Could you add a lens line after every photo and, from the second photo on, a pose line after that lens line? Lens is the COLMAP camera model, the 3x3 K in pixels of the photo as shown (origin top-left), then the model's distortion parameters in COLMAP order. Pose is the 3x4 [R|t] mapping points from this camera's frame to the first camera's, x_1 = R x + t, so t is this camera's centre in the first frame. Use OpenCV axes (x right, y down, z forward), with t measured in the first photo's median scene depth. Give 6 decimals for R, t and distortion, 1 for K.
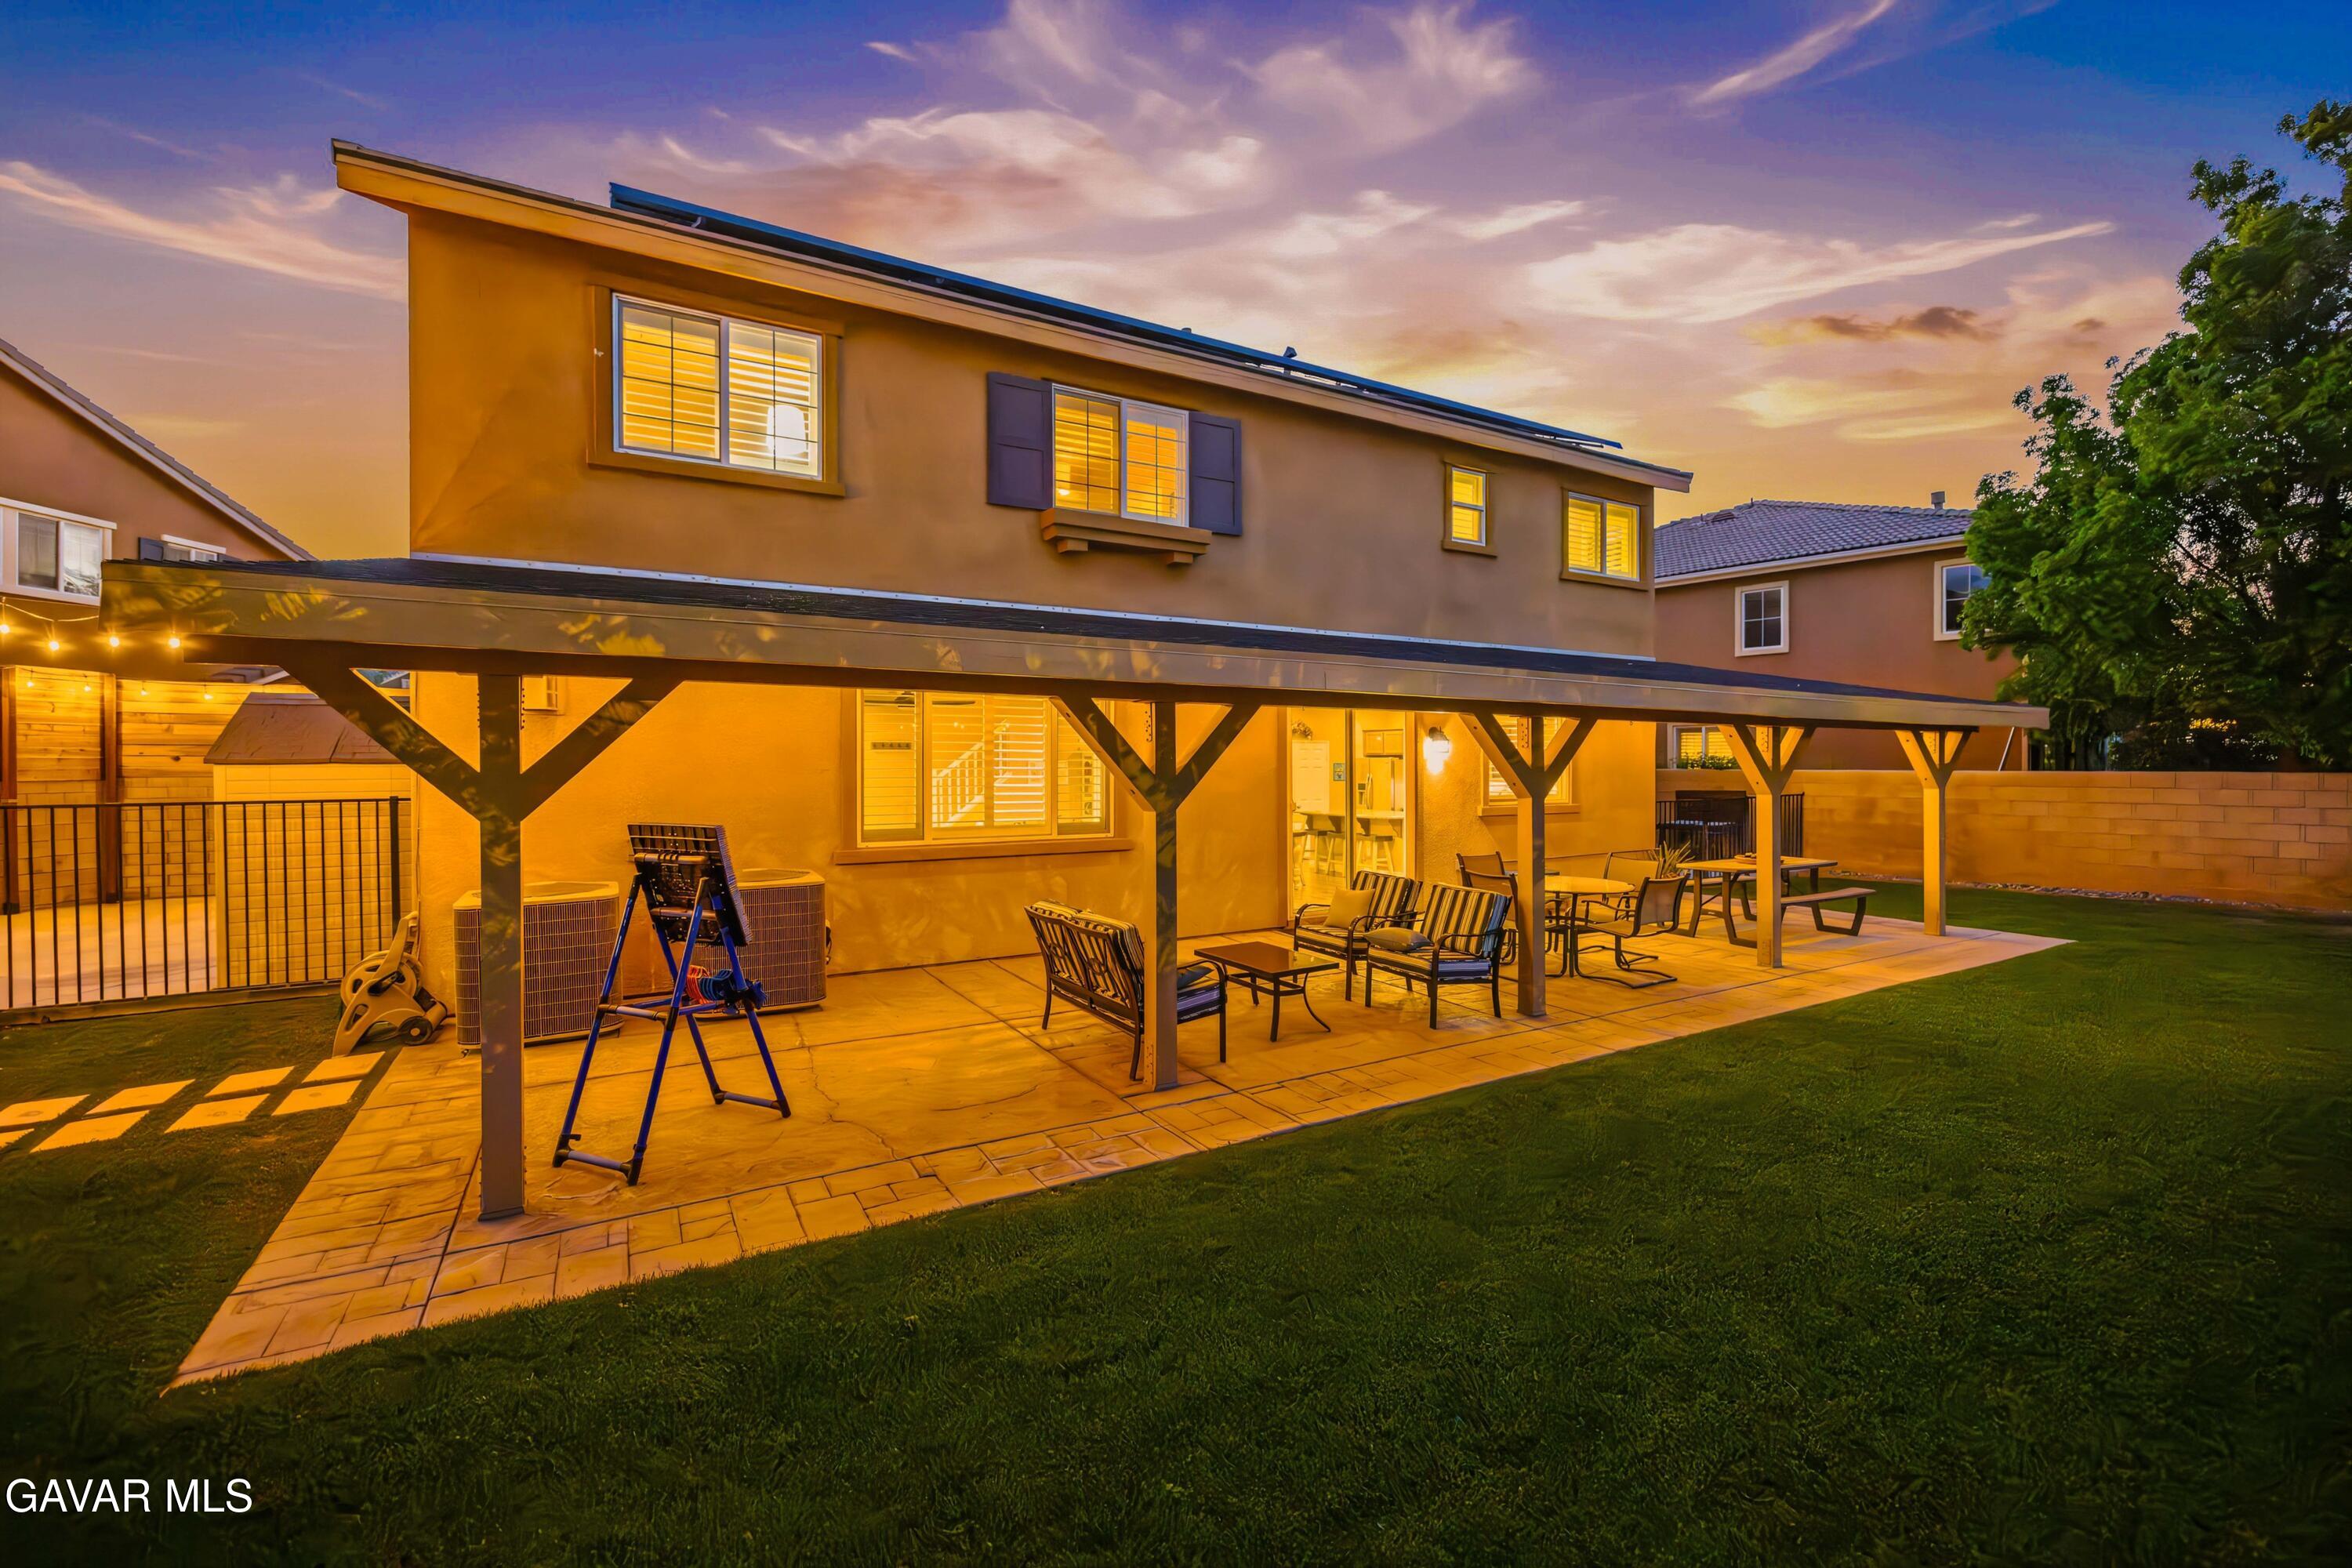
lens RADIAL K [[982.6, 0, 1176.0], [0, 982.6, 784.0], [0, 0, 1]] dist [0.000178, 0.000002]
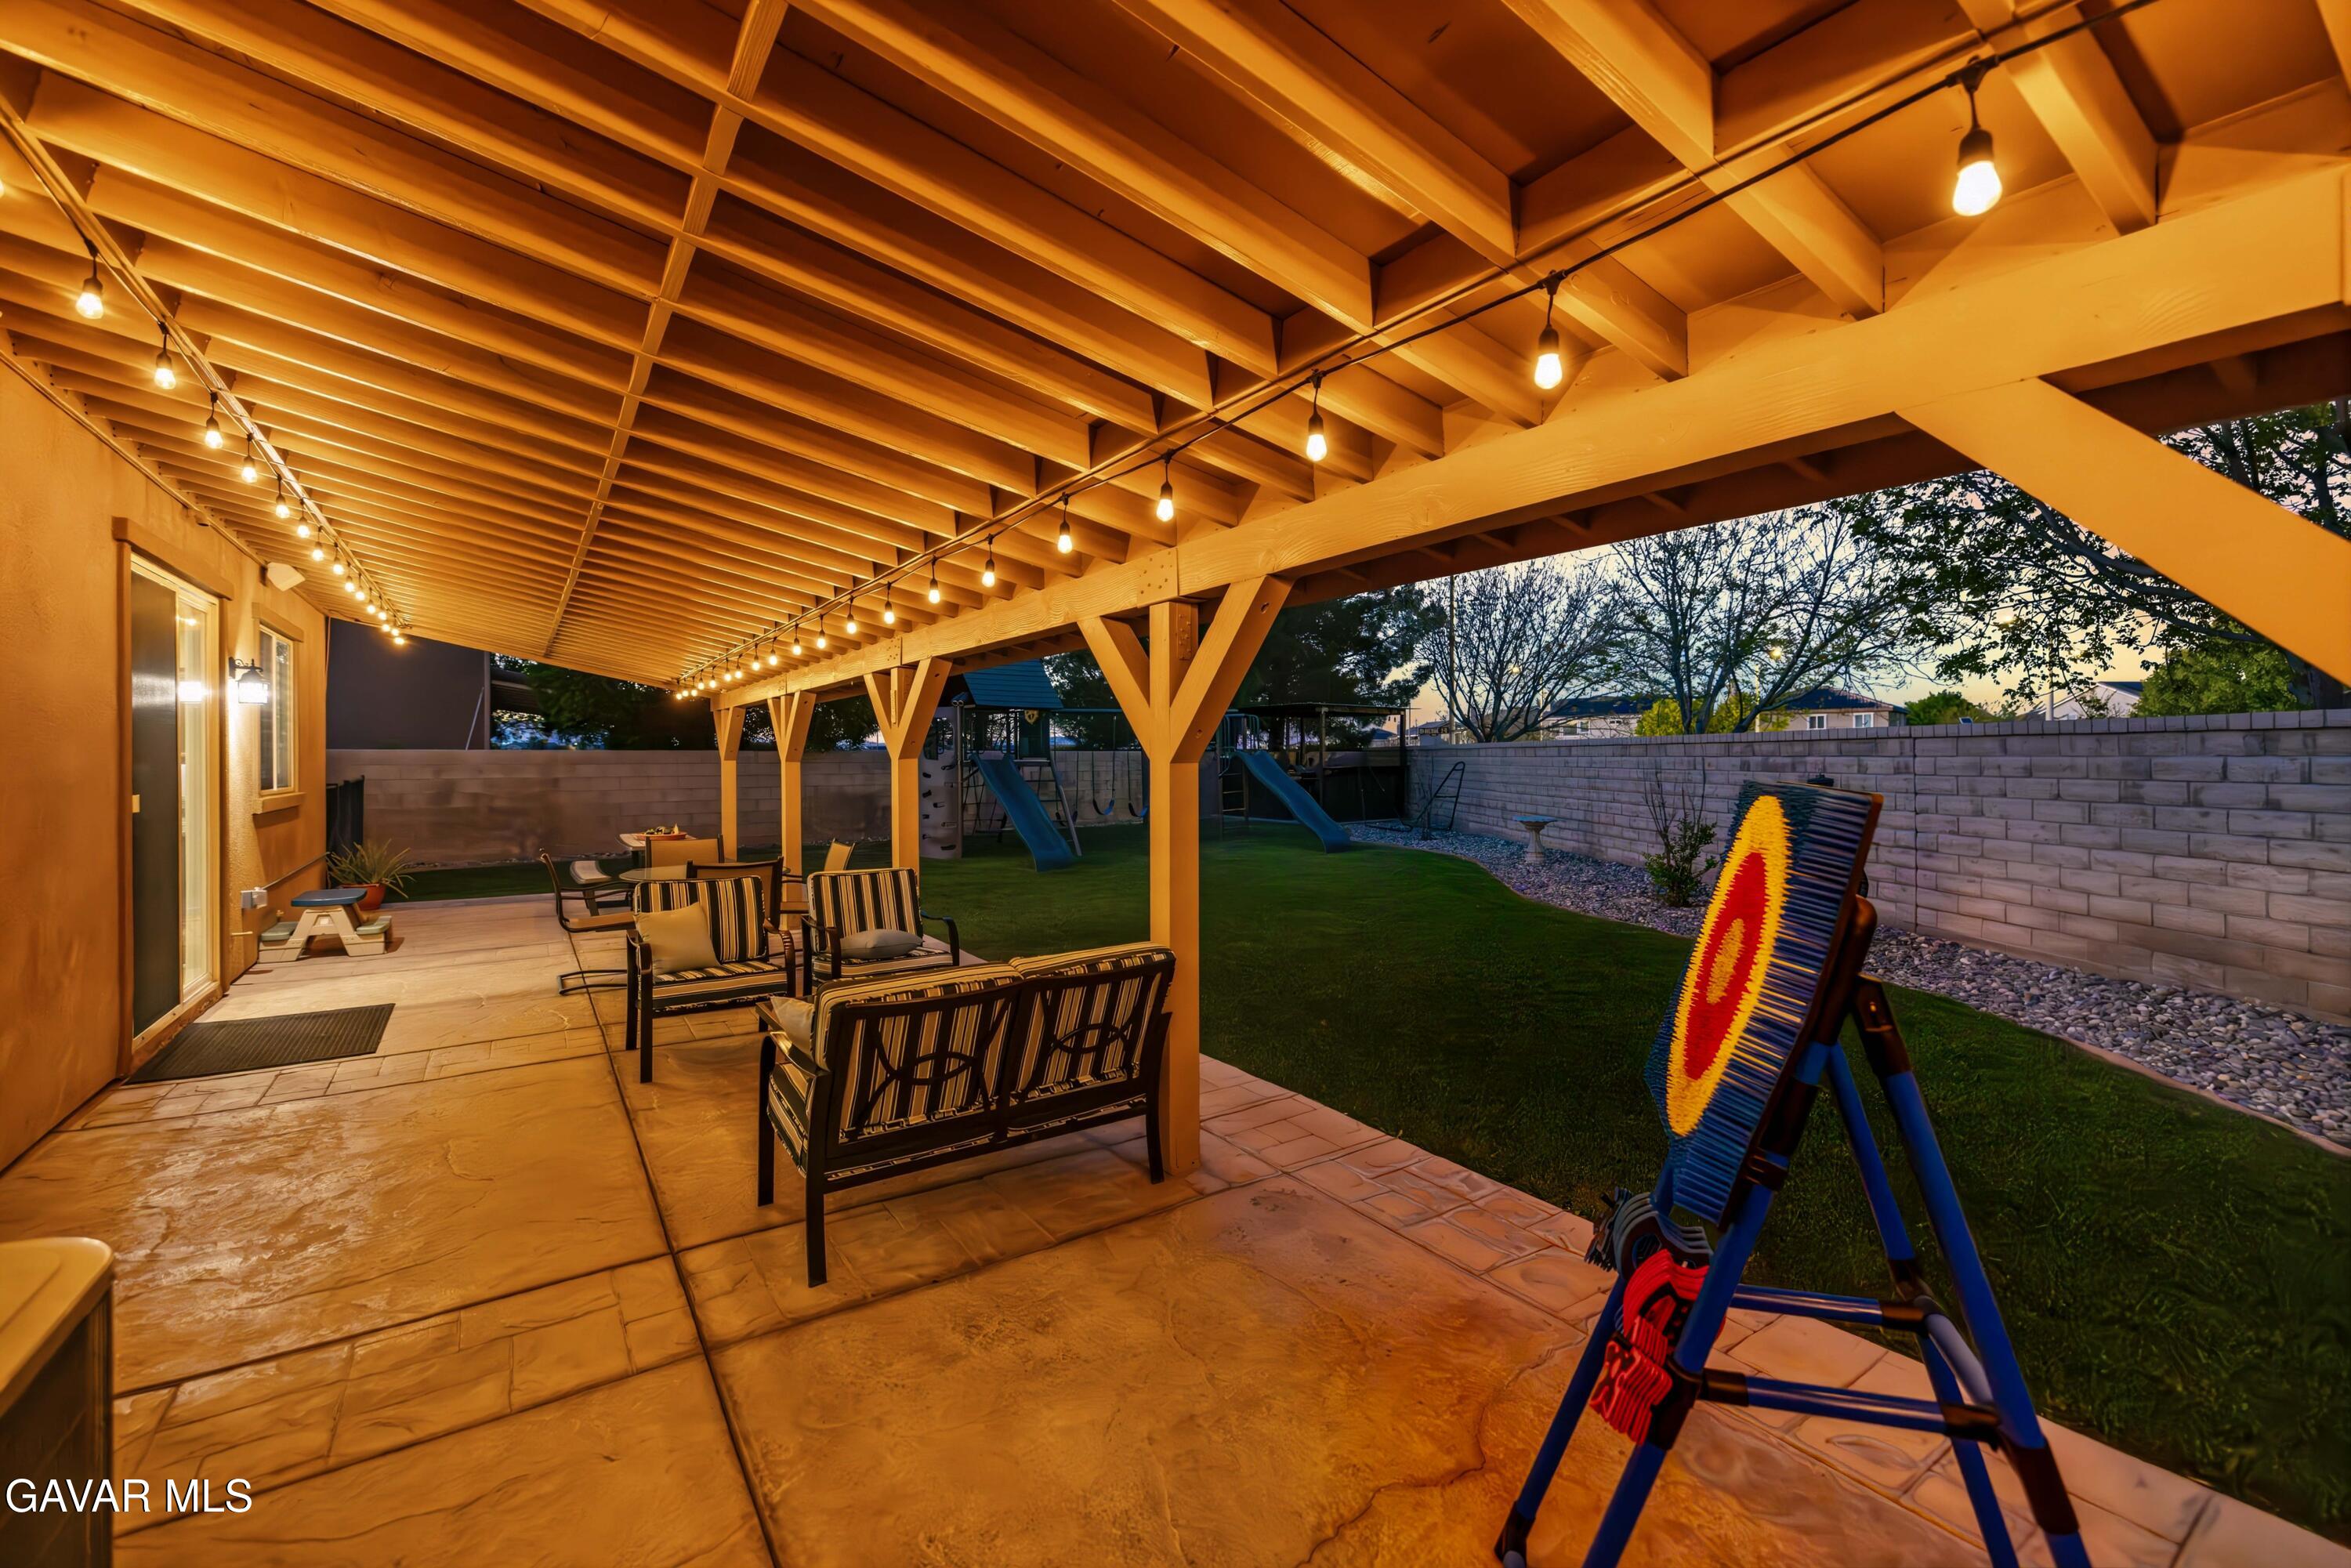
lens RADIAL K [[982.1, 0, 1175.5], [0, 982.1, 784.0], [0, 0, 1]] dist [0.000178, 0.000002]
pose [[-0.068036, -0.026435, 0.997333, -0.260757], [0.023871, 0.999320, 0.028116, 0.008422], [-0.997397, 0.025720, -0.067359, 0.391801]]
